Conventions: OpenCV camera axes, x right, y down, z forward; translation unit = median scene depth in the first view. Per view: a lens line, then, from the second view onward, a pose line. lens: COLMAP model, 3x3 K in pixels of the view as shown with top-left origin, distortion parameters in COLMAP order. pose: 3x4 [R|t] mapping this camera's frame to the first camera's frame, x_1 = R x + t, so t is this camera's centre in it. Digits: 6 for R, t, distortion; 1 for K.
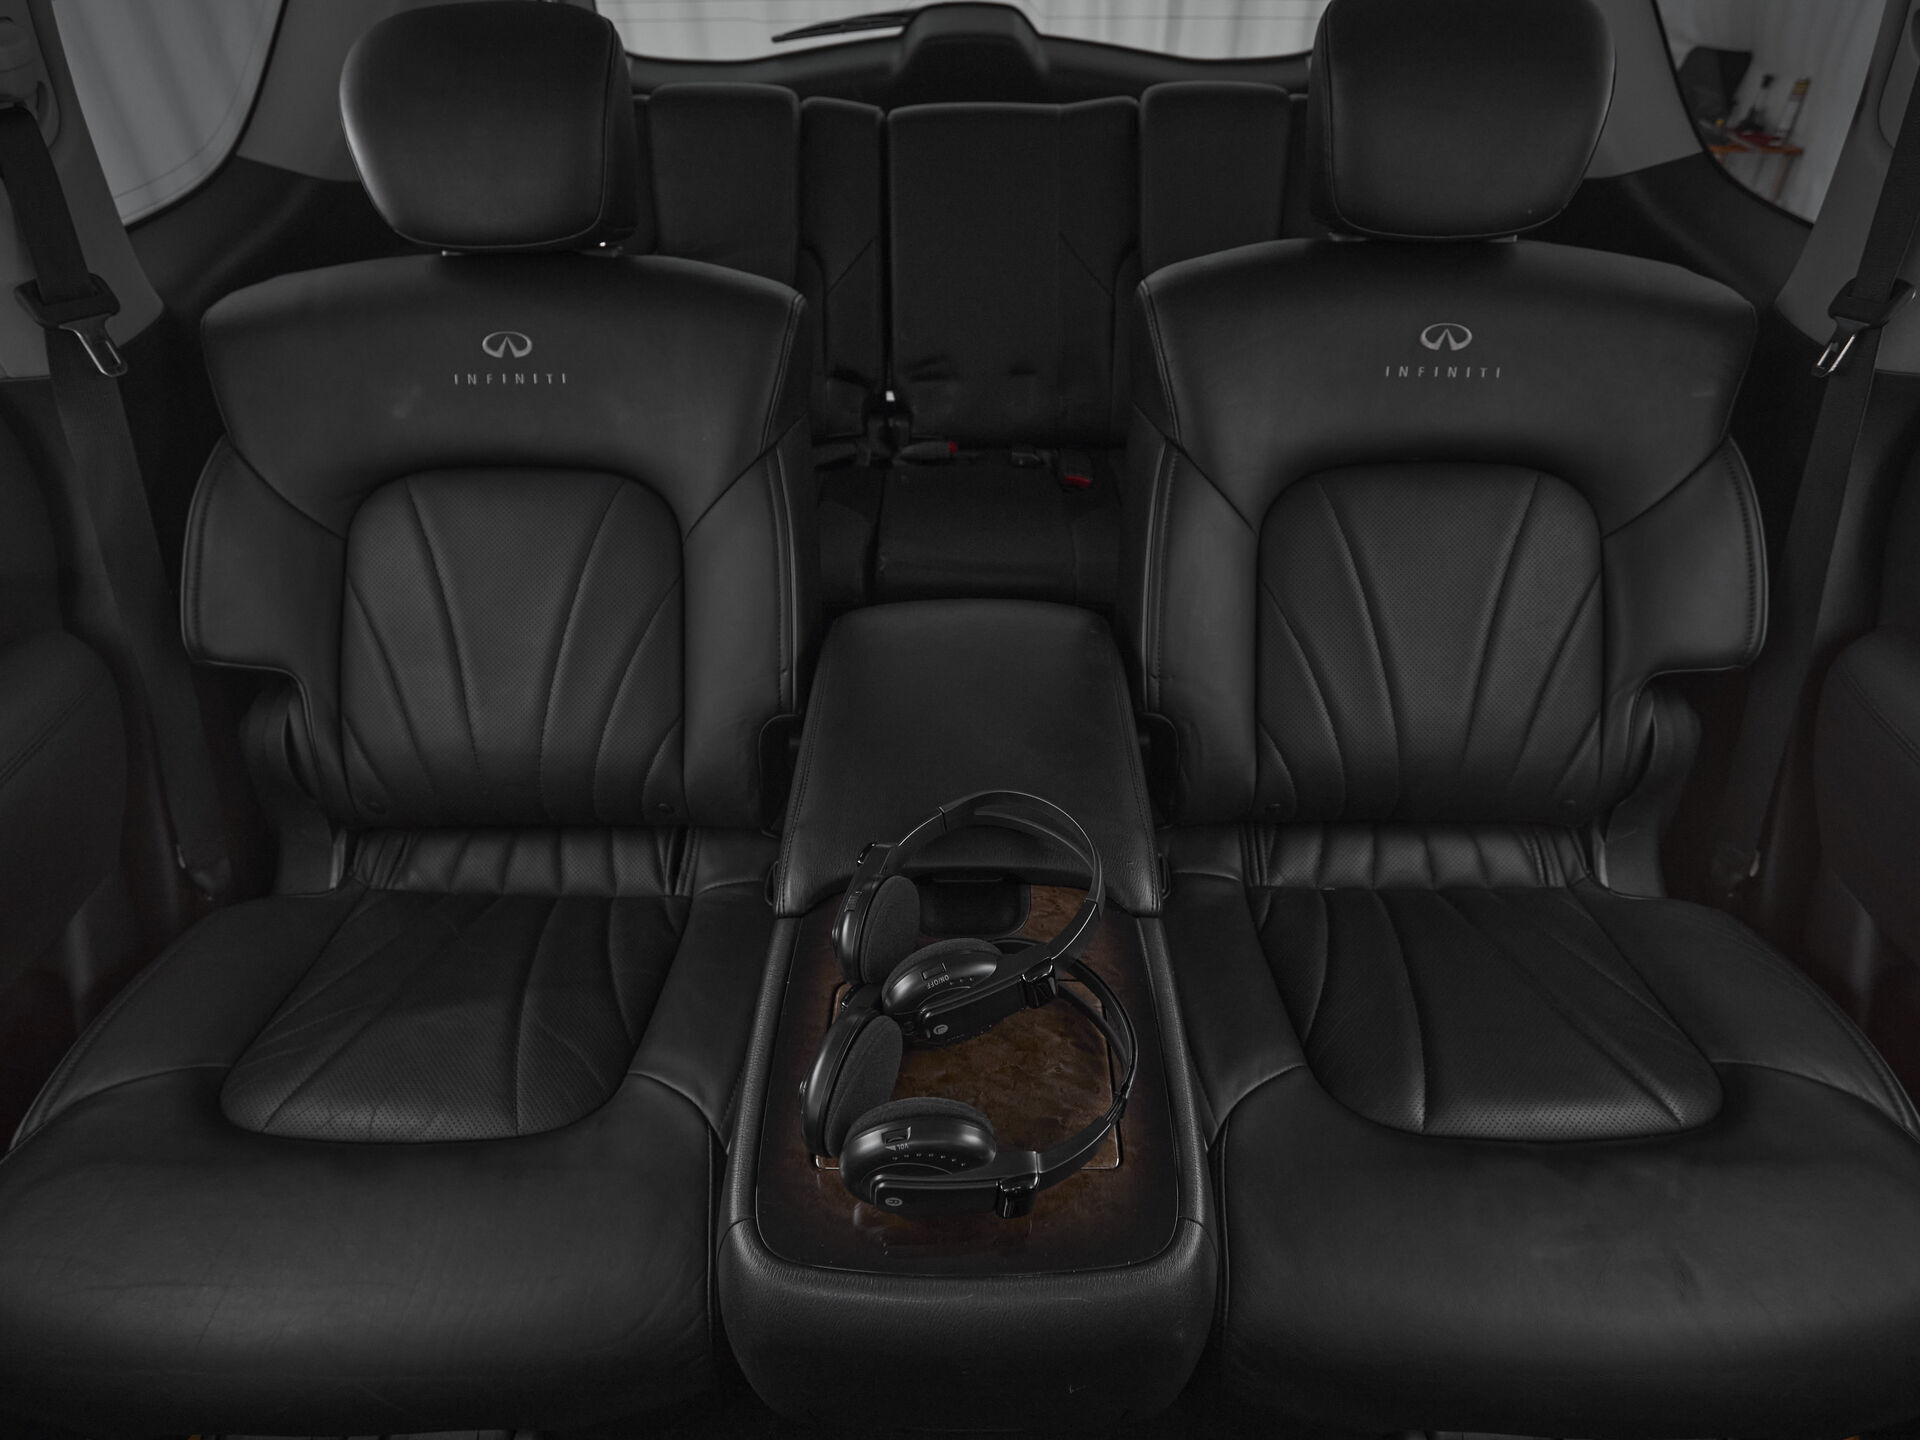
lens RADIAL K [[1039.5, 0, 945.0], [0, 1039.5, 691.9], [0, 0, 1]] dist [-0.006240, -0.003616]
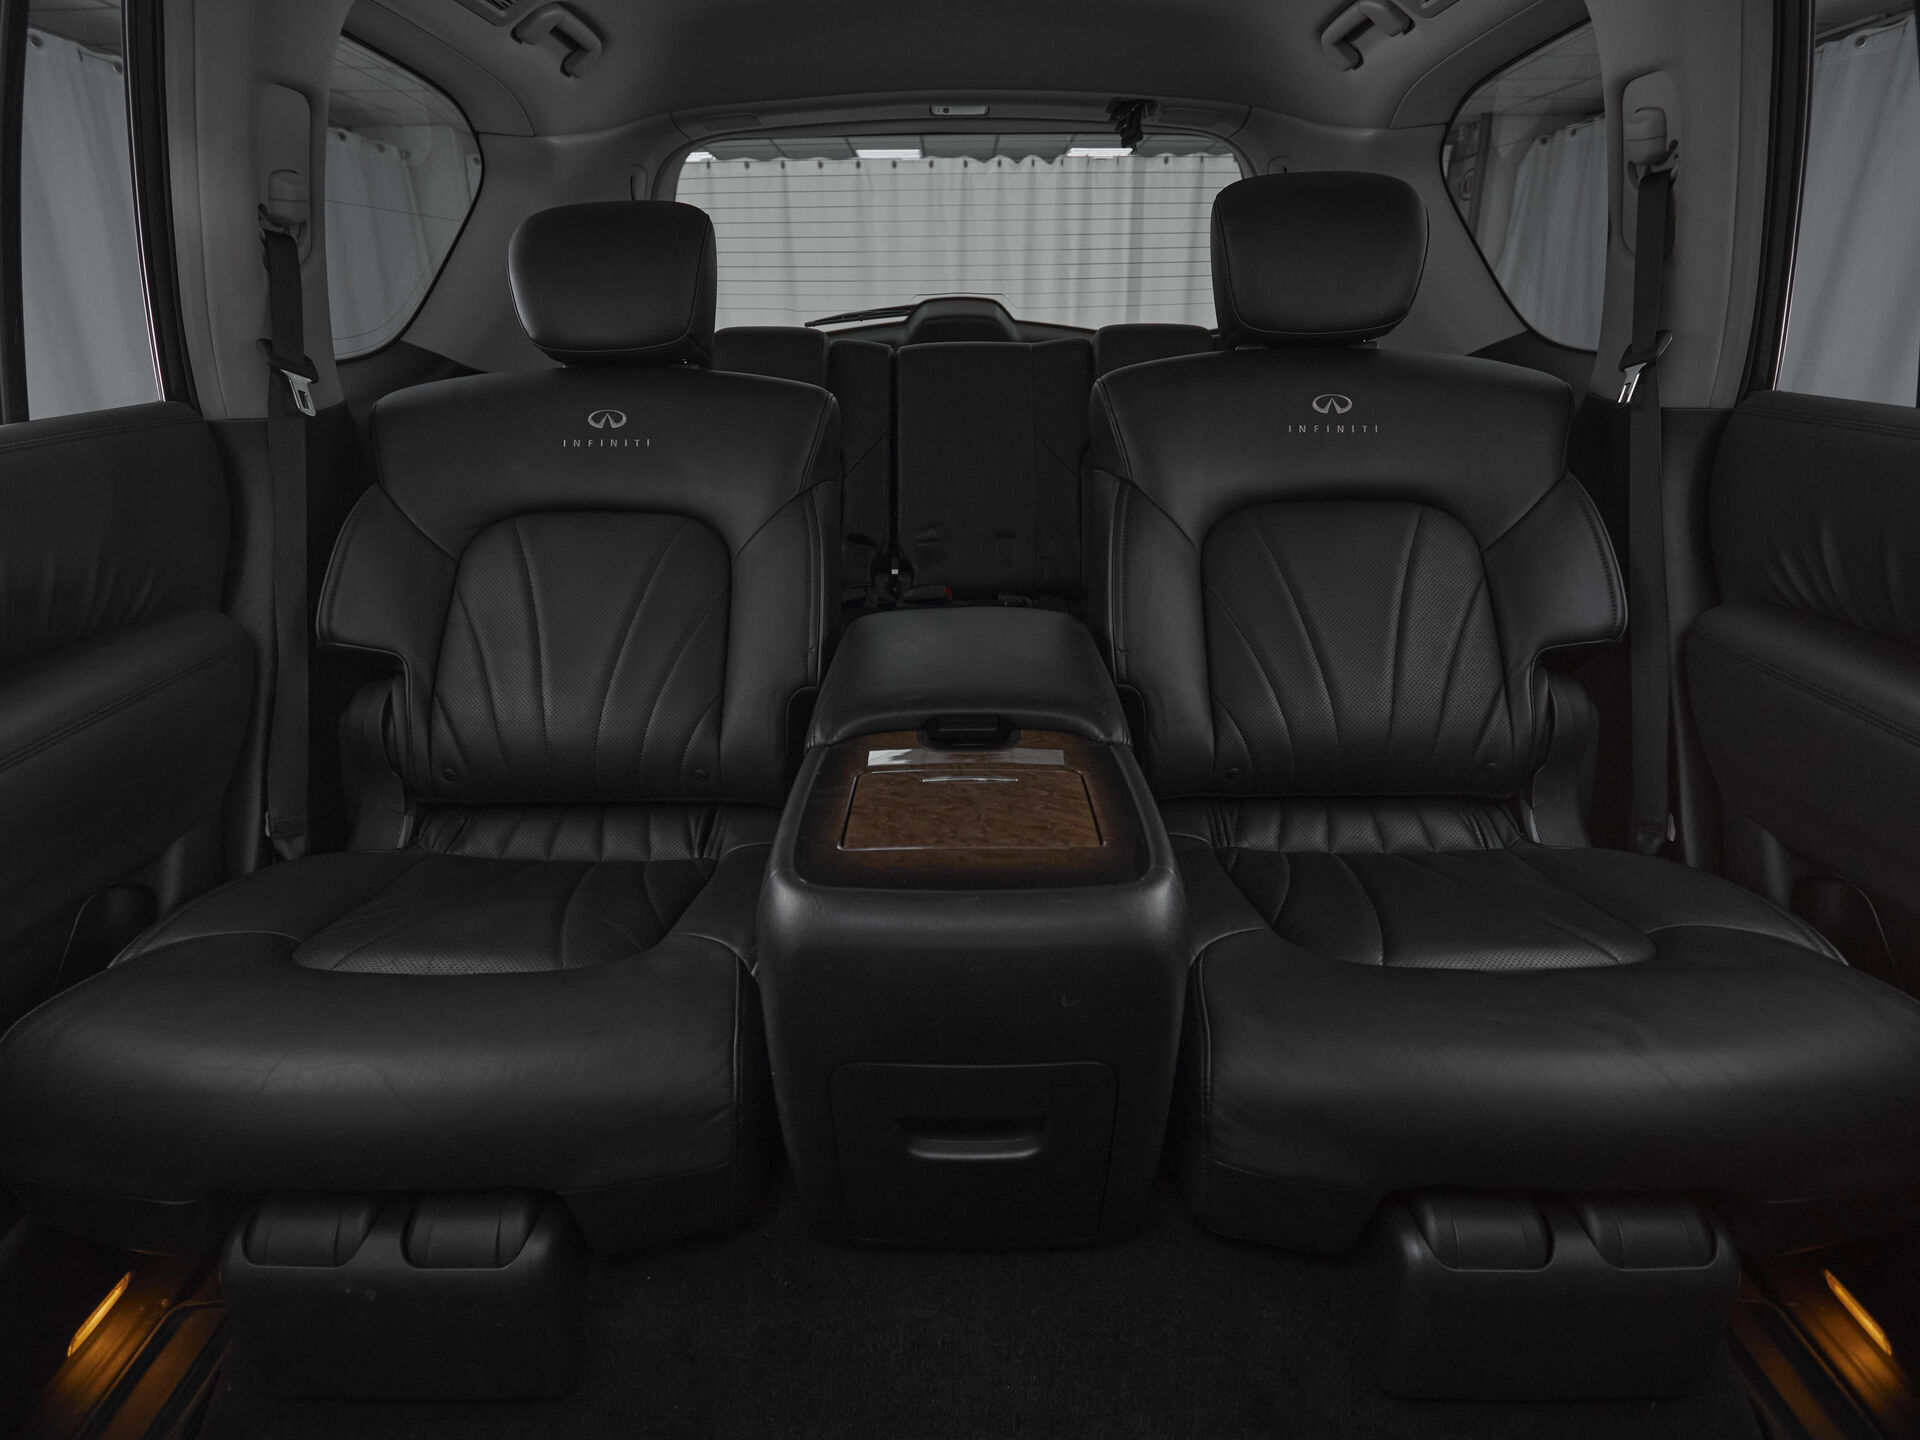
lens RADIAL K [[1033.2, 0, 921.5], [0, 1033.2, 717.9], [0, 0, 1]] dist [-0.005263, -0.000865]
pose [[0.999933, 0.003069, -0.011120, -0.013344], [-0.006398, 0.949651, -0.313244, 0.396597], [0.009599, 0.313294, 0.949608, -0.097335]]
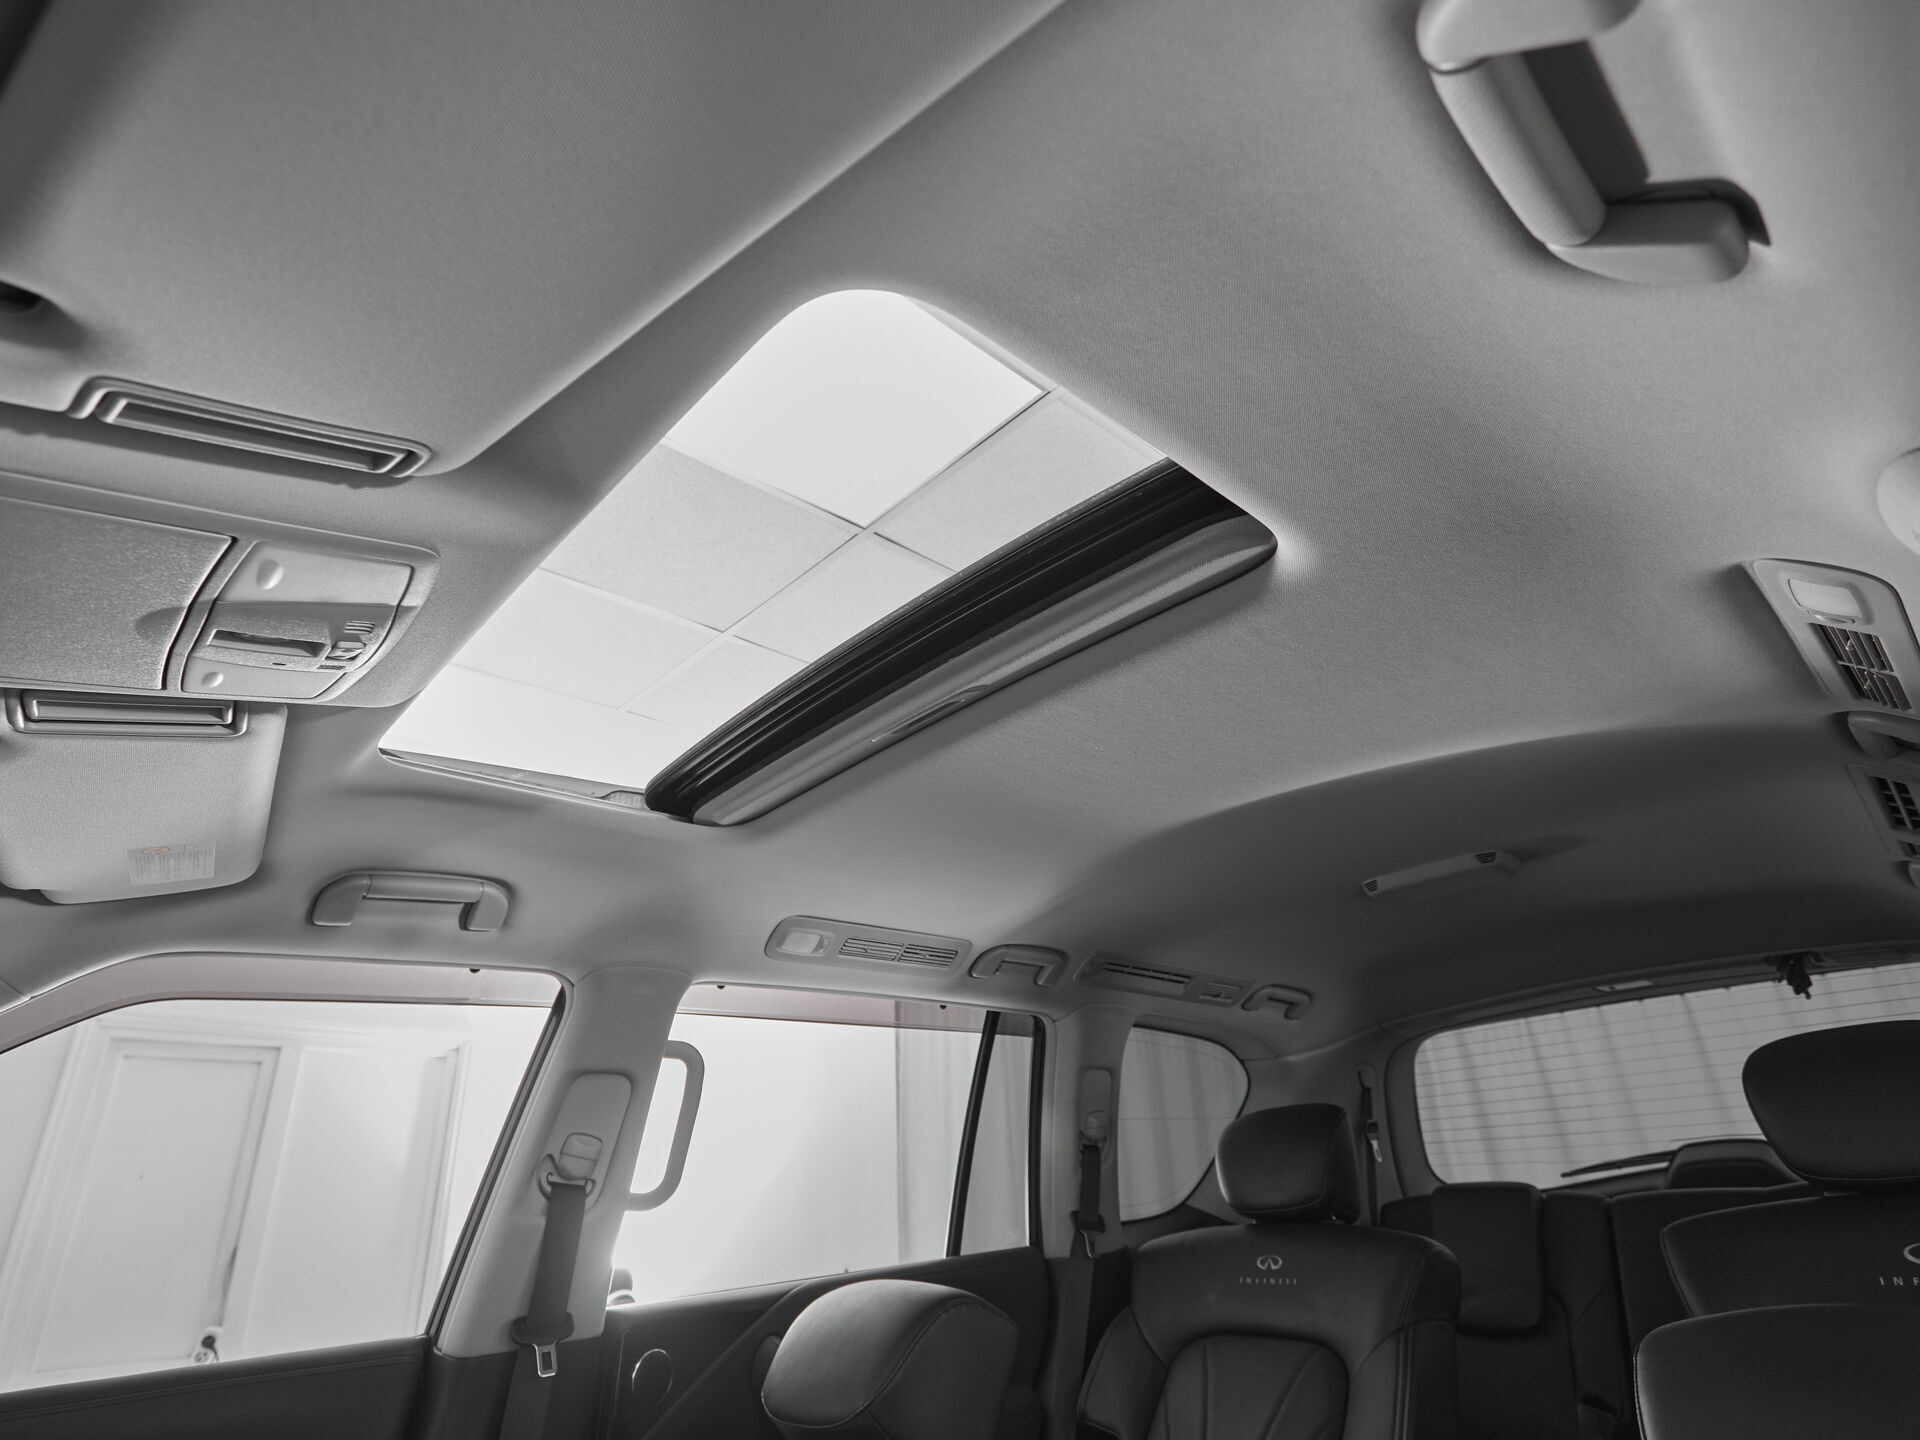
lens RADIAL K [[1001.4, 0, 950.4], [0, 1001.4, 738.2], [0, 0, 1]] dist [0.002505, -0.002987]
pose [[0.672629, -0.332044, -0.661299, 0.624677], [-0.432508, 0.548718, -0.715434, 0.616431], [0.600423, 0.767239, 0.225472, -0.404552]]
